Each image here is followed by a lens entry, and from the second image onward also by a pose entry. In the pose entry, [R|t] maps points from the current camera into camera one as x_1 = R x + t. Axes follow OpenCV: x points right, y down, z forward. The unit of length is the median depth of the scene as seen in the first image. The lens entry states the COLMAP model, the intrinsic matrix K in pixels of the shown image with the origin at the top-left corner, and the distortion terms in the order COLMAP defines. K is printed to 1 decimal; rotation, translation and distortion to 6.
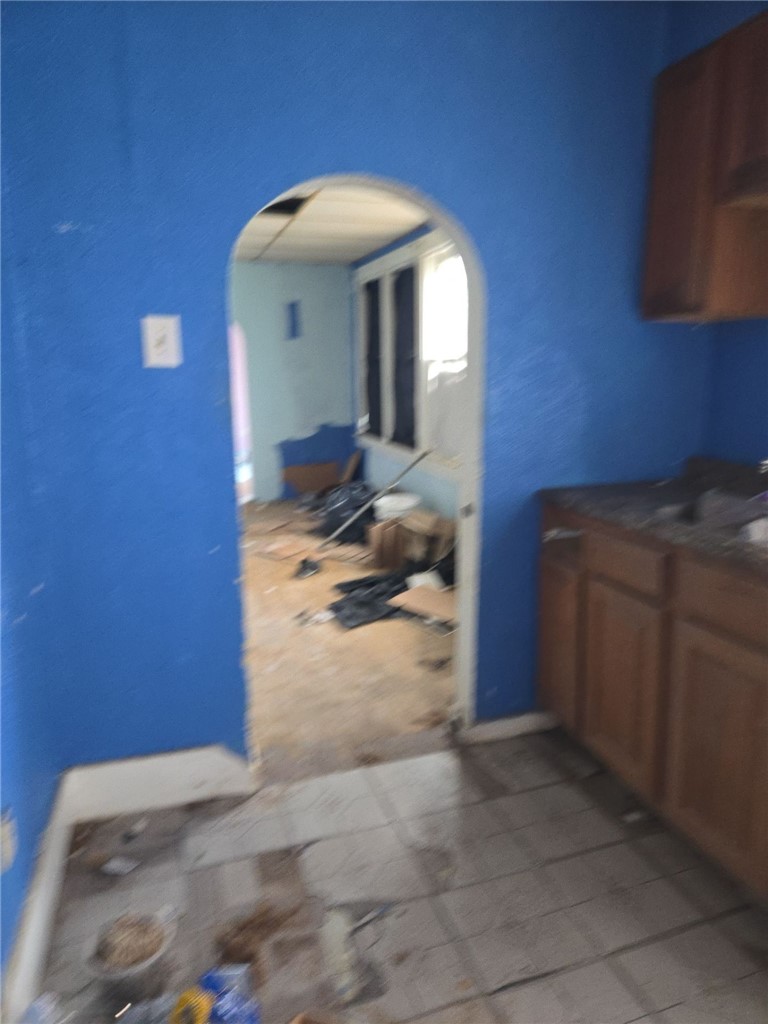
lens RADIAL K [[679.6, 0, 366.7], [0, 679.6, 512.1], [0, 0, 1]] dist [-0.005911, -0.001250]
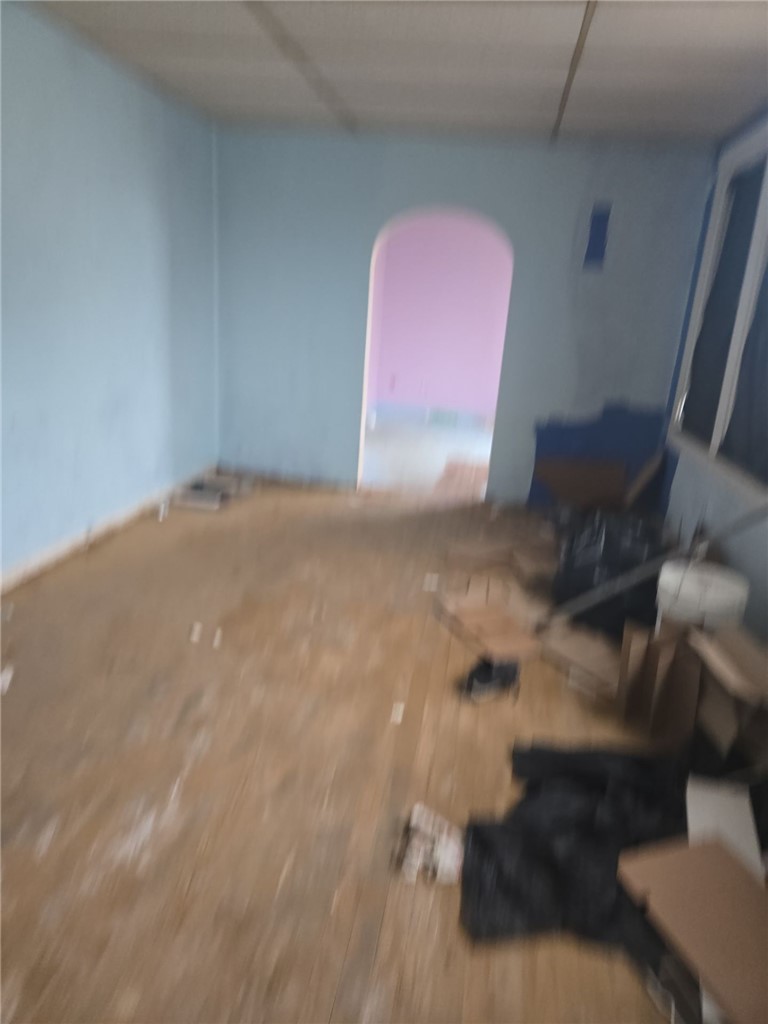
lens RADIAL K [[679.6, 0, 366.7], [0, 679.6, 512.1], [0, 0, 1]] dist [-0.005911, -0.001250]
pose [[0.889959, 0.197238, -0.411181, 0.016512], [-0.173877, 0.980281, 0.093887, -0.060974], [0.421591, -0.012061, 0.906706, 0.392762]]
